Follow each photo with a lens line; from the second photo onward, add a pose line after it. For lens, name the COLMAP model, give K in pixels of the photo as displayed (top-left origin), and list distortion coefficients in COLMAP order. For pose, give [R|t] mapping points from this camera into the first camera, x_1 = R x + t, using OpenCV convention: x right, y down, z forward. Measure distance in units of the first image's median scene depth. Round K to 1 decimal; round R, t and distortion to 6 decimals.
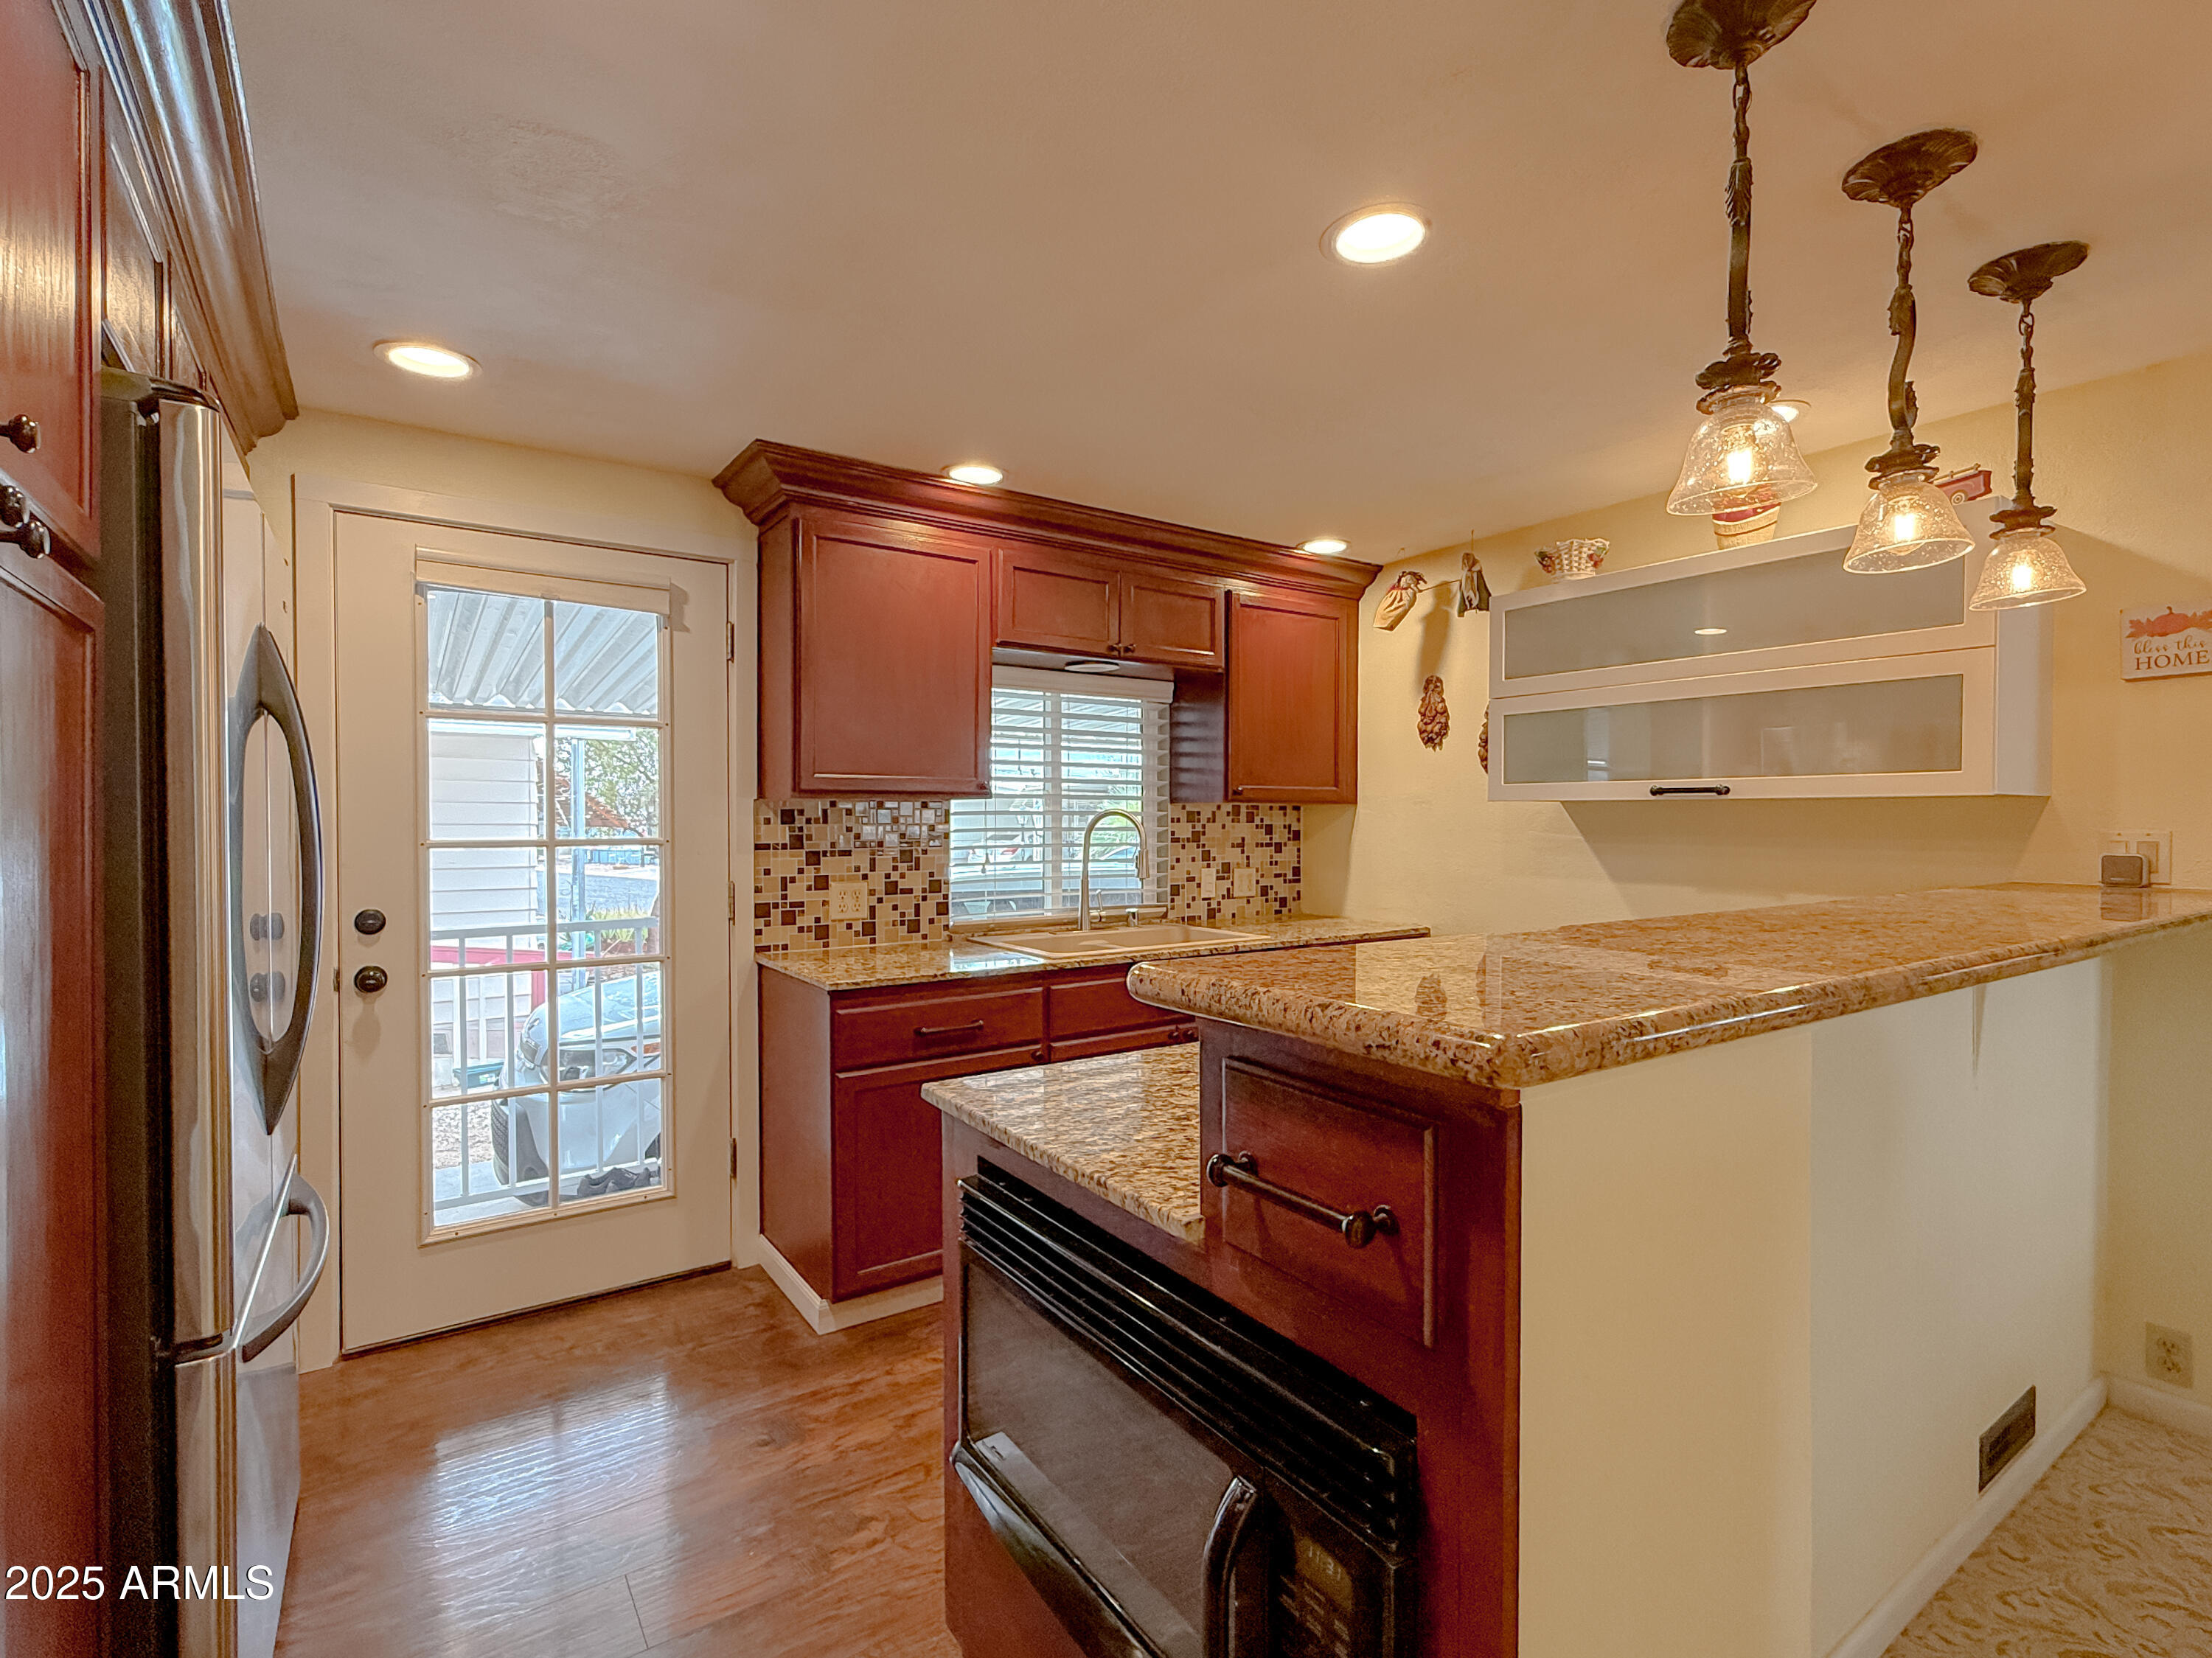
lens RADIAL K [[1042.7, 0, 1105.3], [0, 1042.7, 829.1], [0, 0, 1]] dist [0.003121, -0.001542]
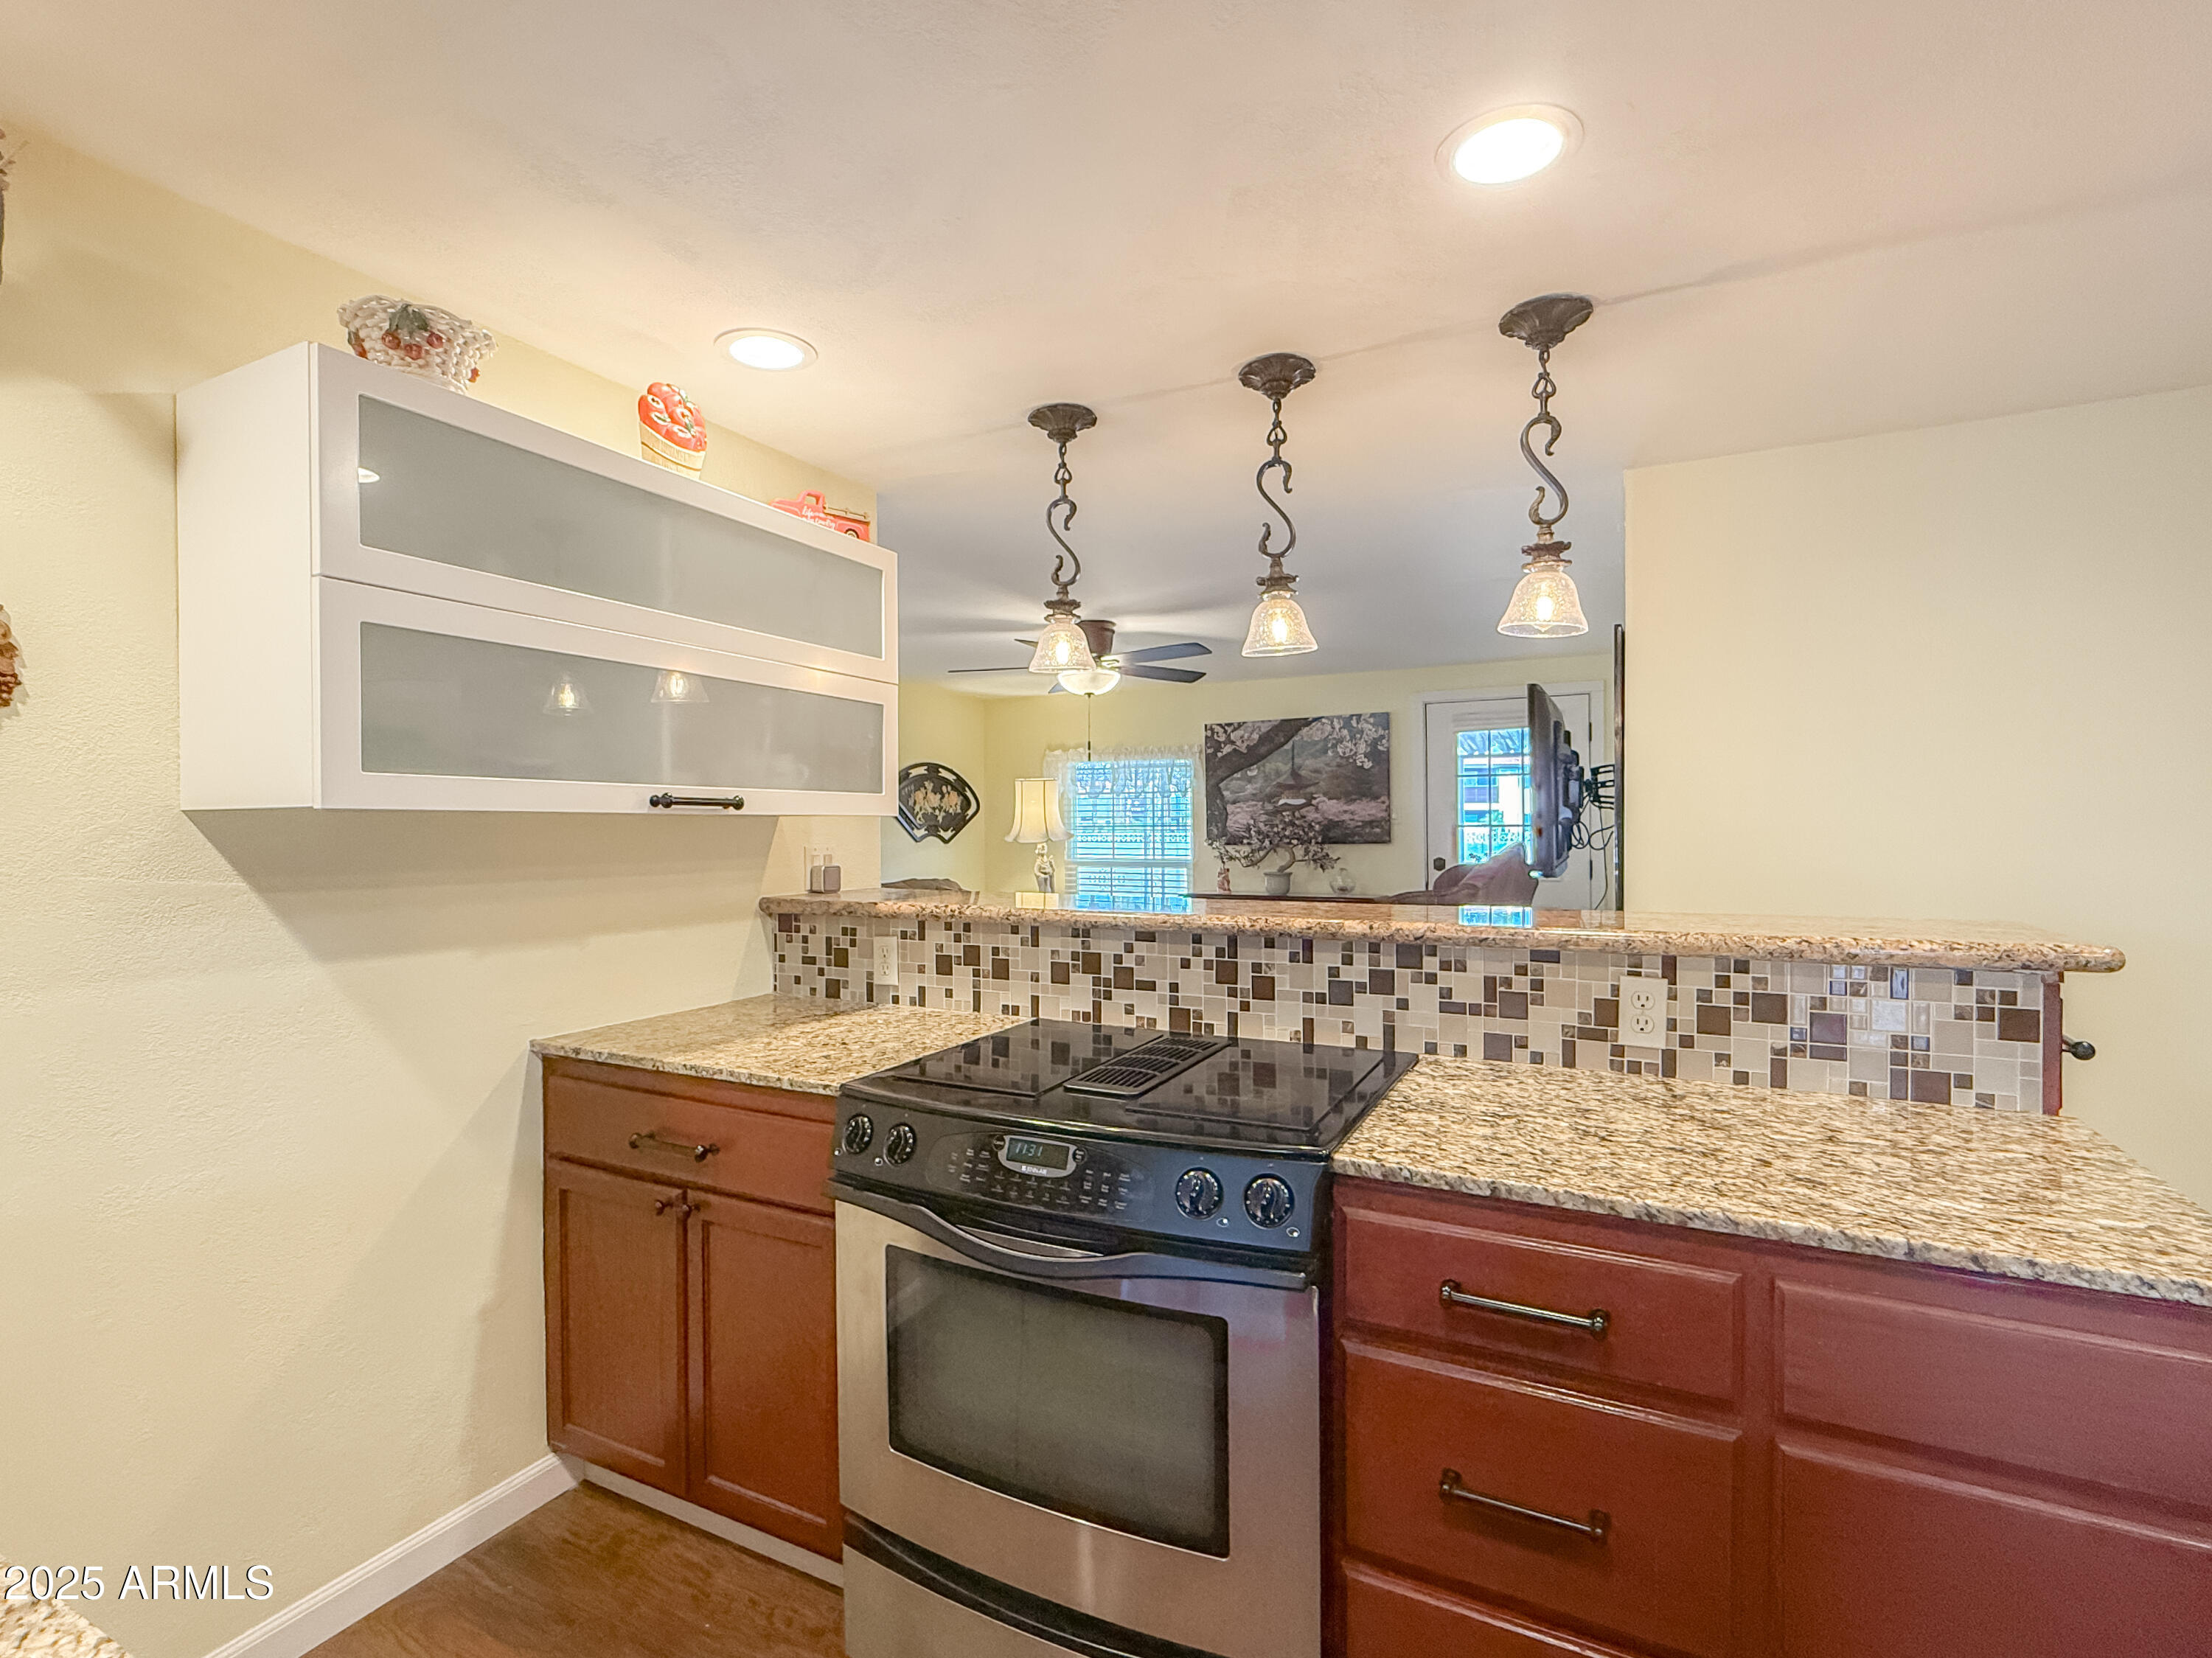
lens RADIAL K [[1042.7, 0, 1112.4], [0, 1042.7, 837.8], [0, 0, 1]] dist [0.003121, -0.001542]
pose [[-0.476444, -0.009631, 0.879152, -0.268876], [0.012512, 0.999764, 0.017733, -0.027218], [-0.879116, 0.019448, -0.476211, 1.389093]]
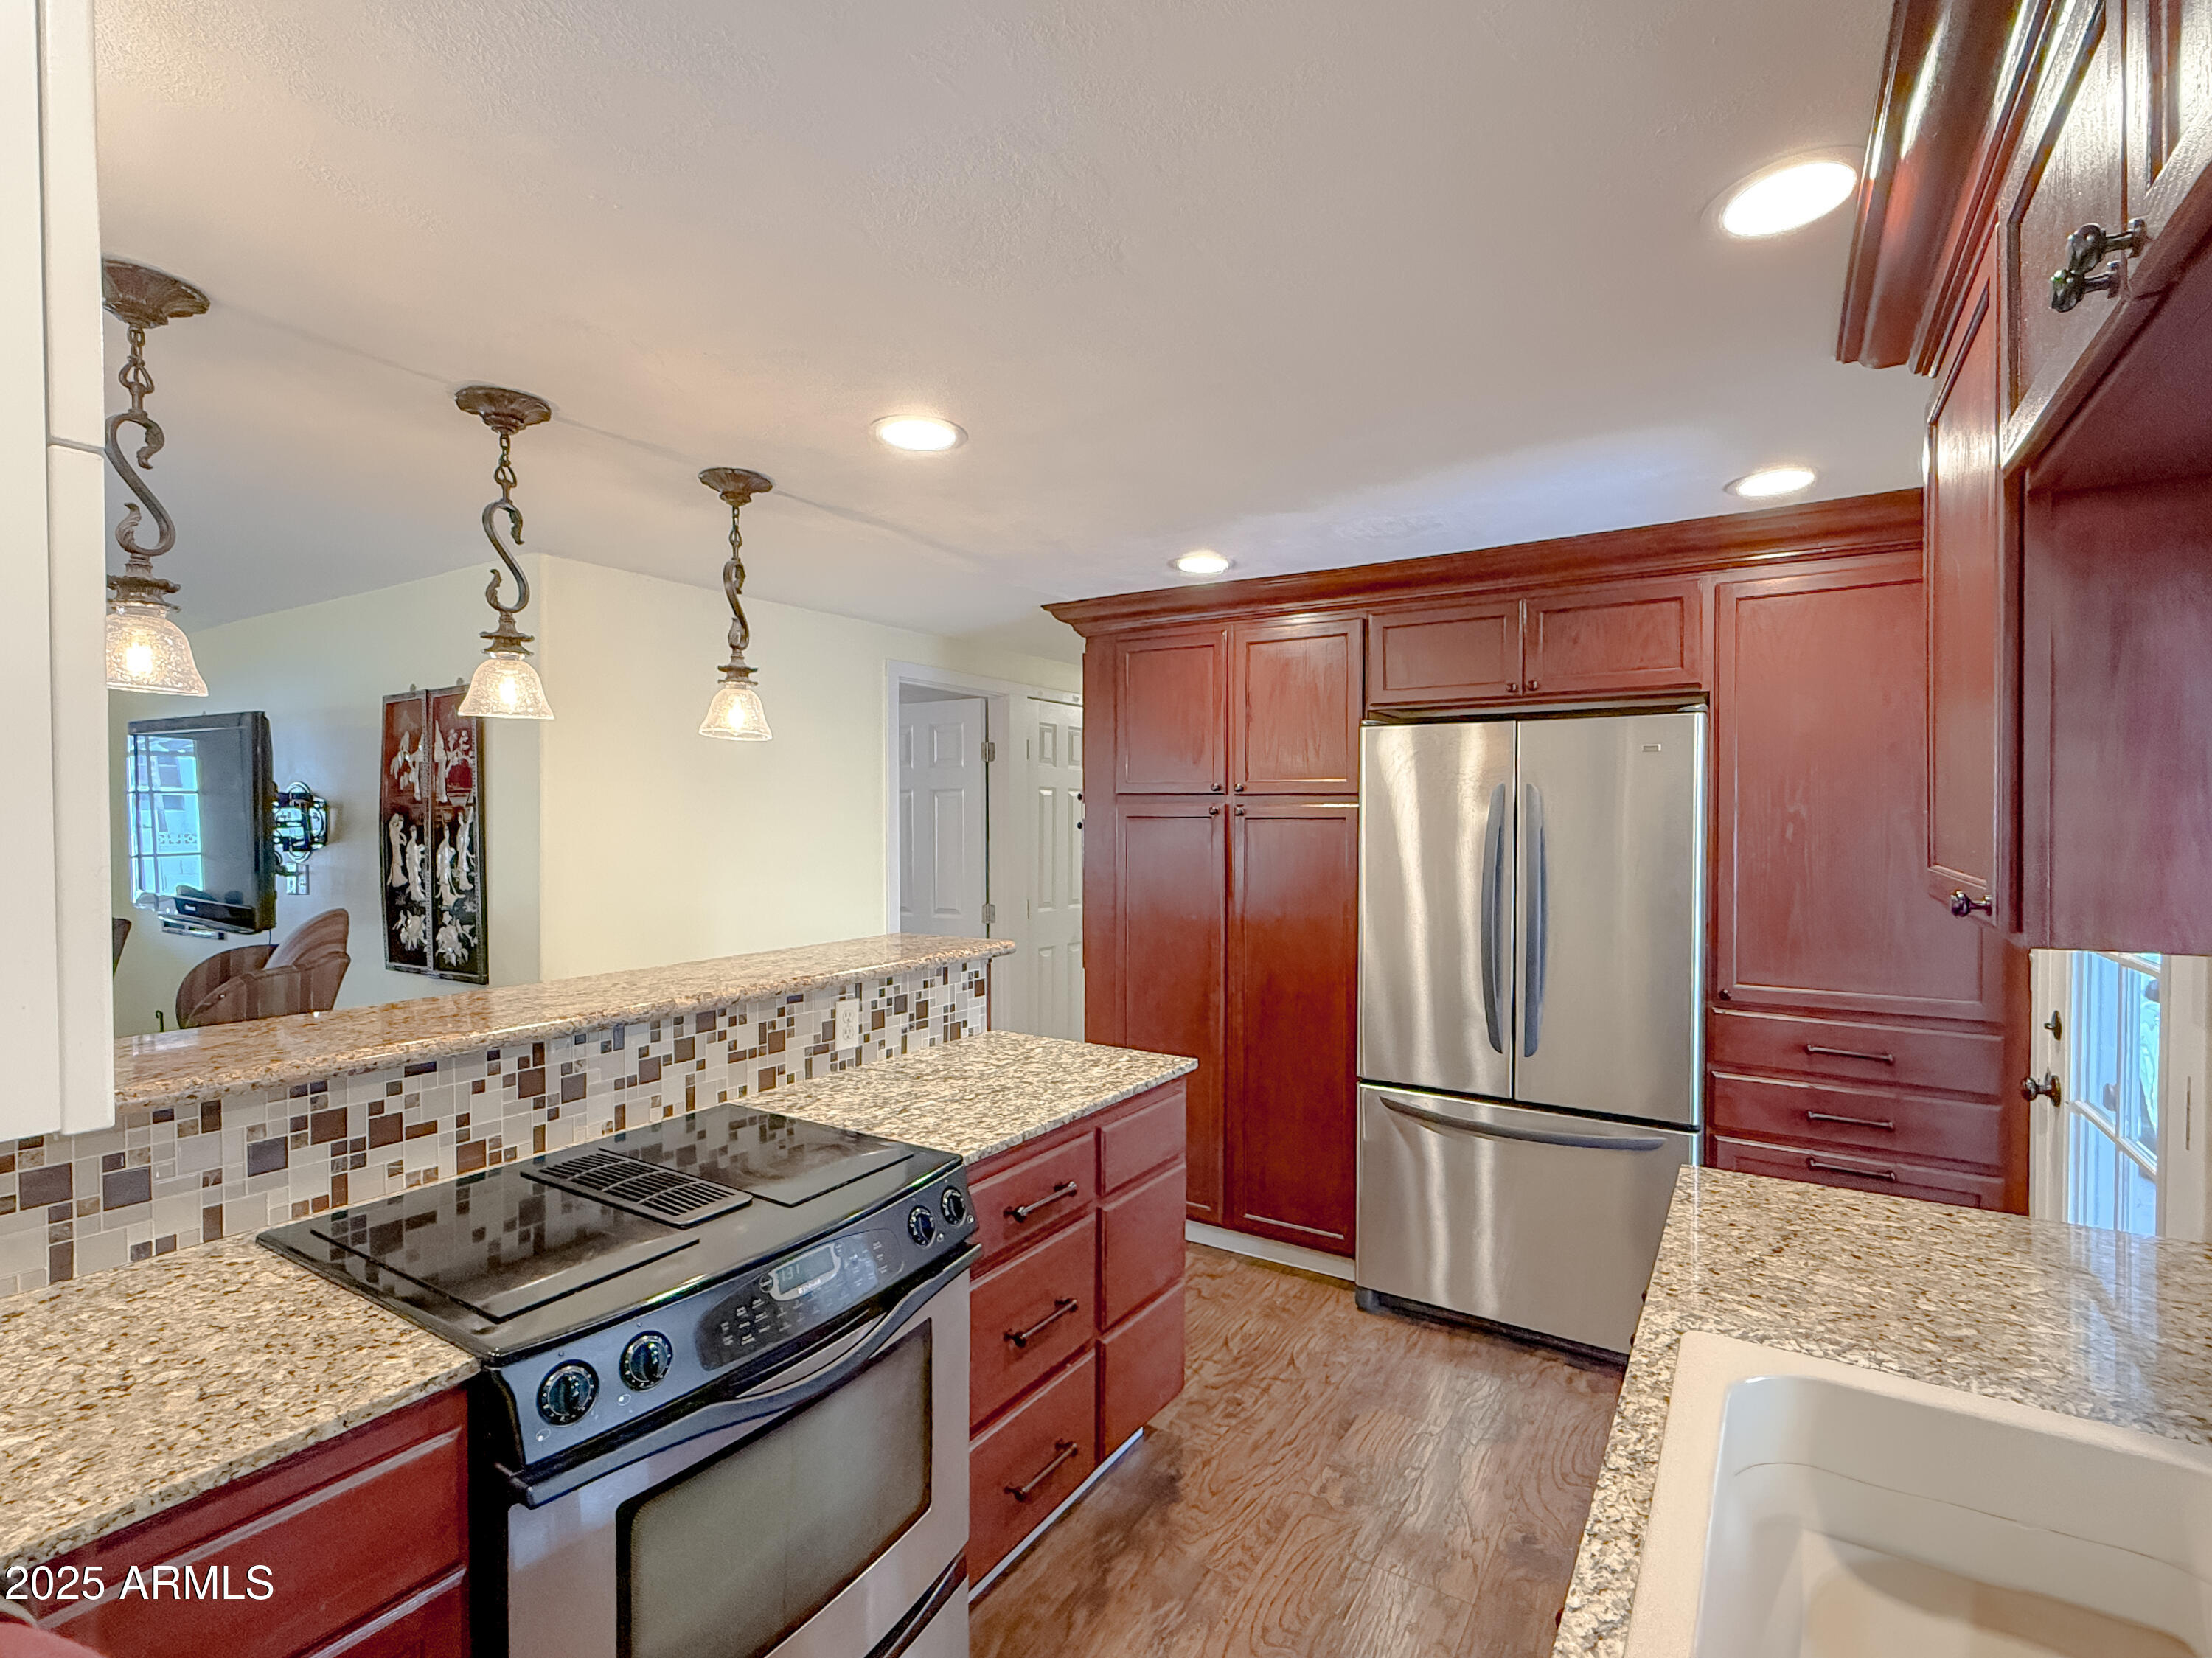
lens RADIAL K [[1042.7, 0, 1112.4], [0, 1042.7, 823.7], [0, 0, 1]] dist [0.003121, -0.001542]
pose [[-0.918556, 0.001489, -0.395287, 0.449343], [-0.004647, 0.999883, 0.014567, -0.113924], [0.395263, 0.015217, -0.918442, 1.821363]]
